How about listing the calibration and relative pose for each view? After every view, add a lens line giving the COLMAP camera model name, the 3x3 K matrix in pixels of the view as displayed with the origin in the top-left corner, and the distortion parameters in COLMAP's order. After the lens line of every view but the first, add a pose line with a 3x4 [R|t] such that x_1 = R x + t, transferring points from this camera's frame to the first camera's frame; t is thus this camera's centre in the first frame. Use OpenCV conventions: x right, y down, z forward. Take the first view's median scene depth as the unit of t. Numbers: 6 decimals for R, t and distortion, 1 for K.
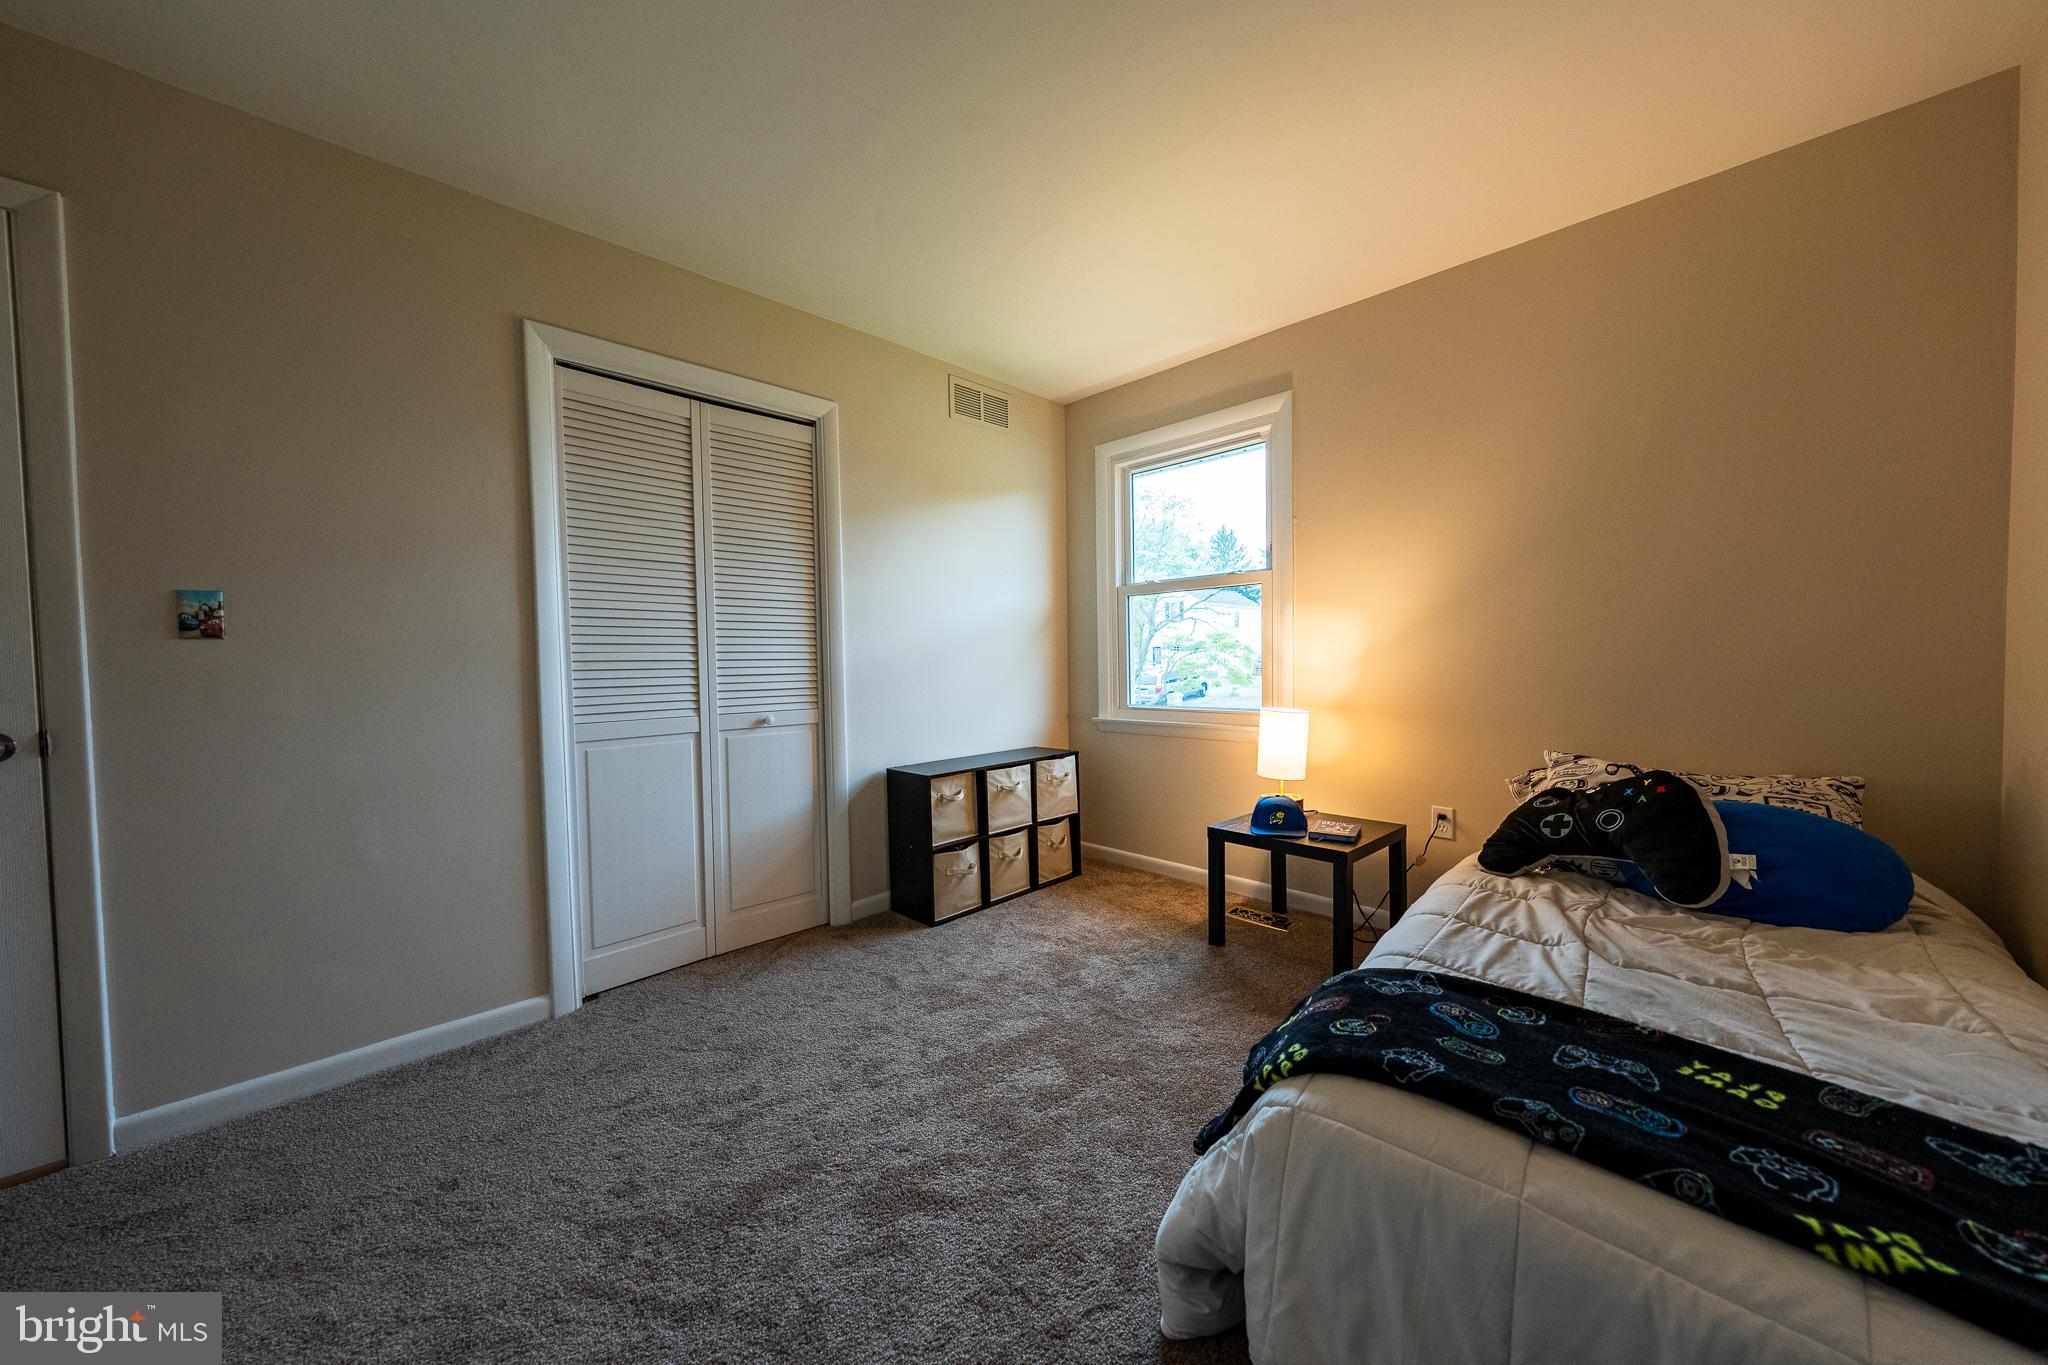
lens RADIAL K [[692.9, 0, 1020.2], [0, 692.9, 684.3], [0, 0, 1]] dist [-0.000630, 0.001071]
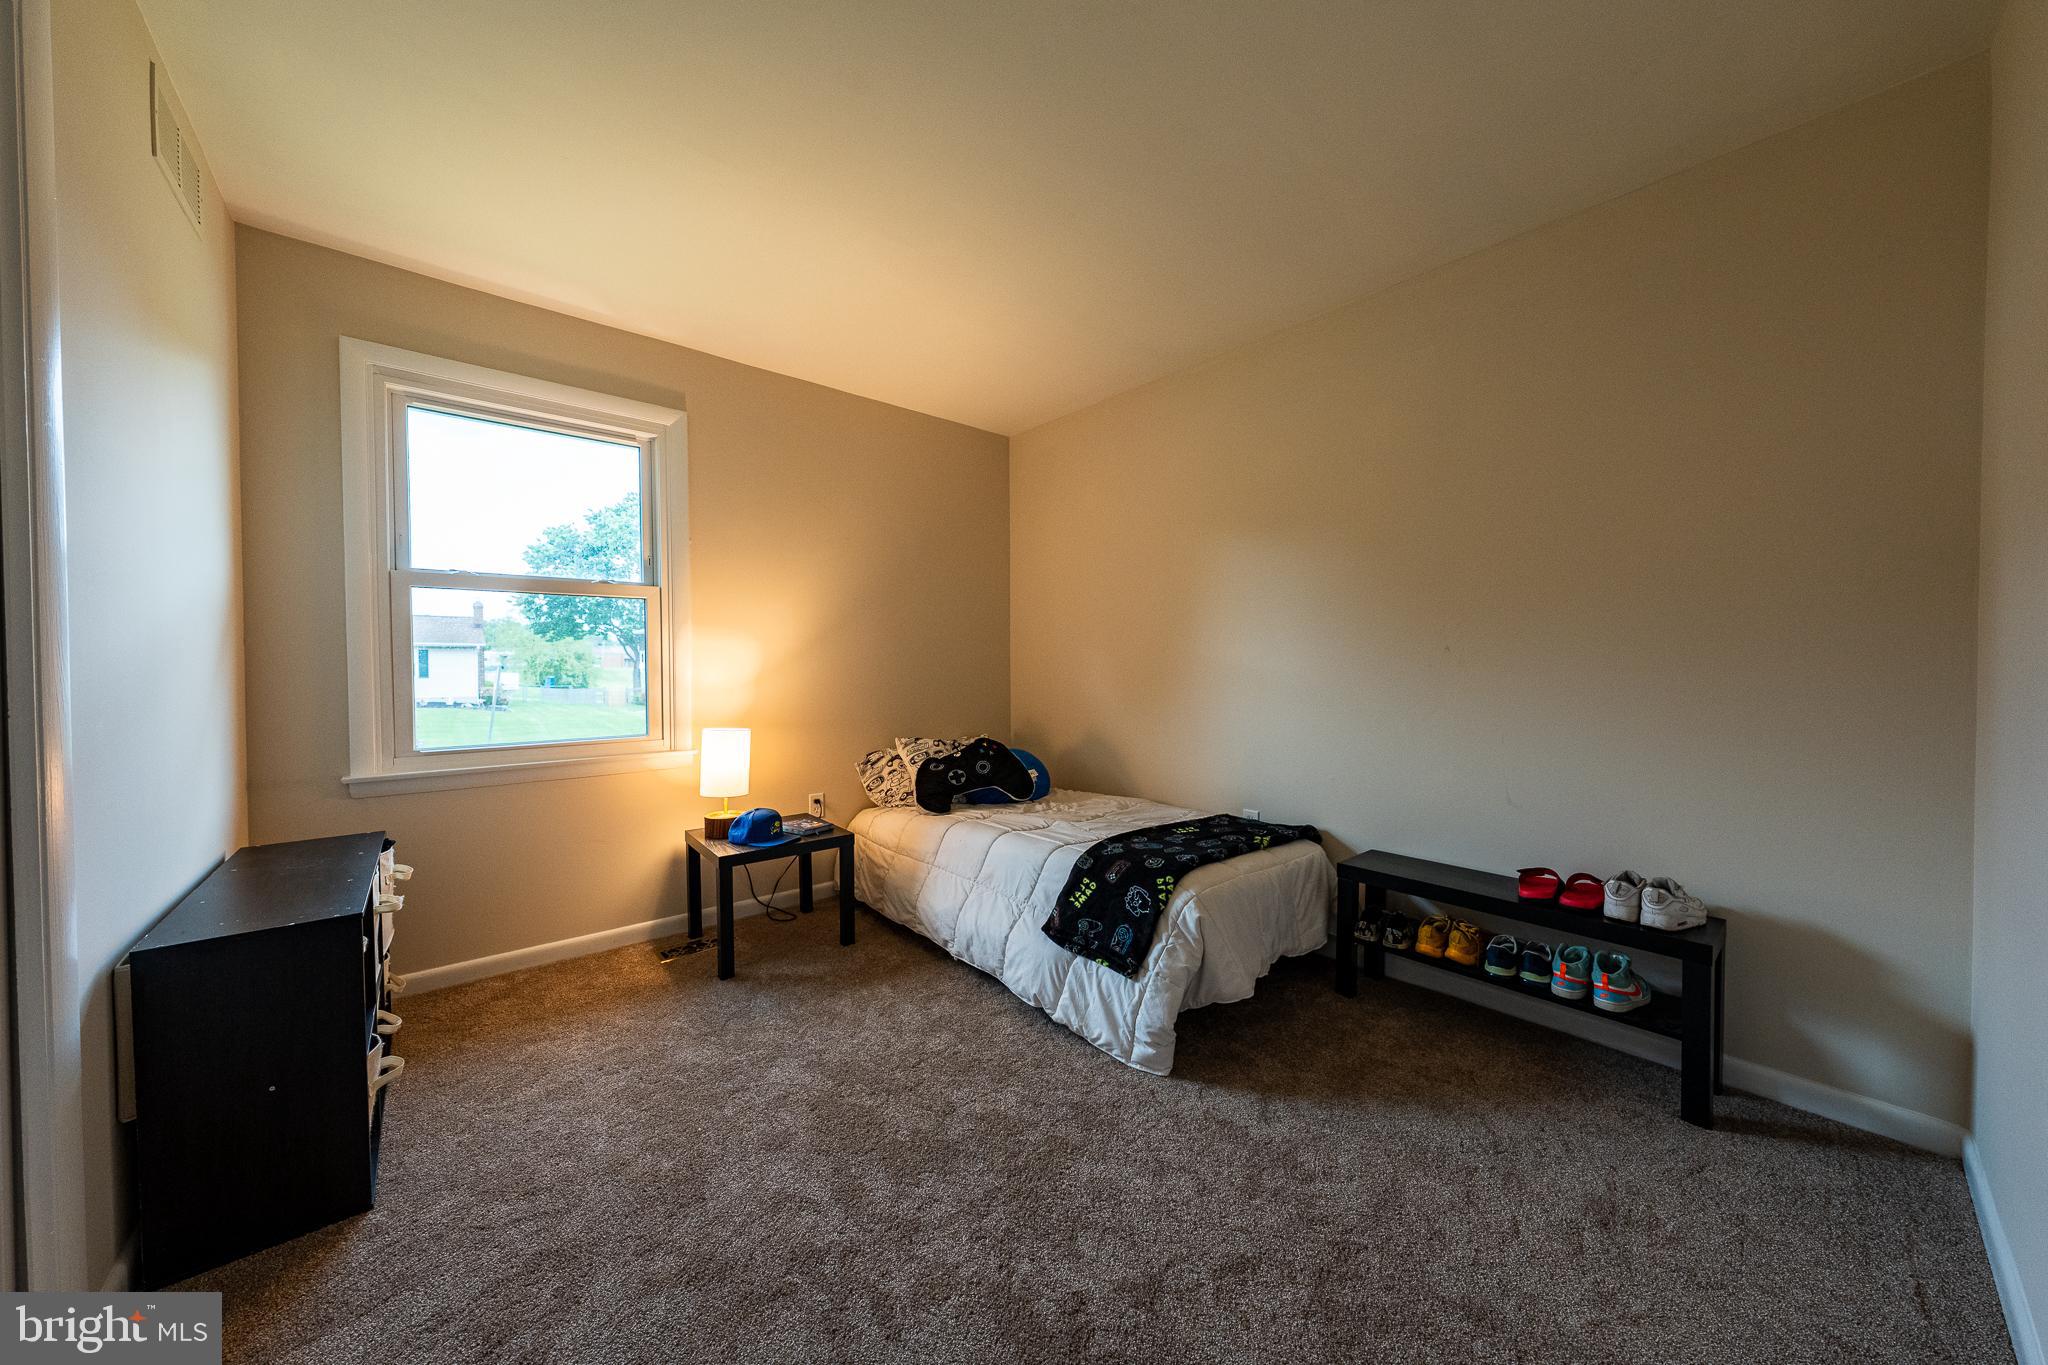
lens RADIAL K [[692.9, 0, 1028.5], [0, 692.9, 678.9], [0, 0, 1]] dist [-0.000630, 0.001071]
pose [[0.074228, -0.001673, 0.997240, -0.567399], [0.041113, 0.999154, -0.001384, -0.016102], [-0.996393, 0.041102, 0.074234, 0.442428]]
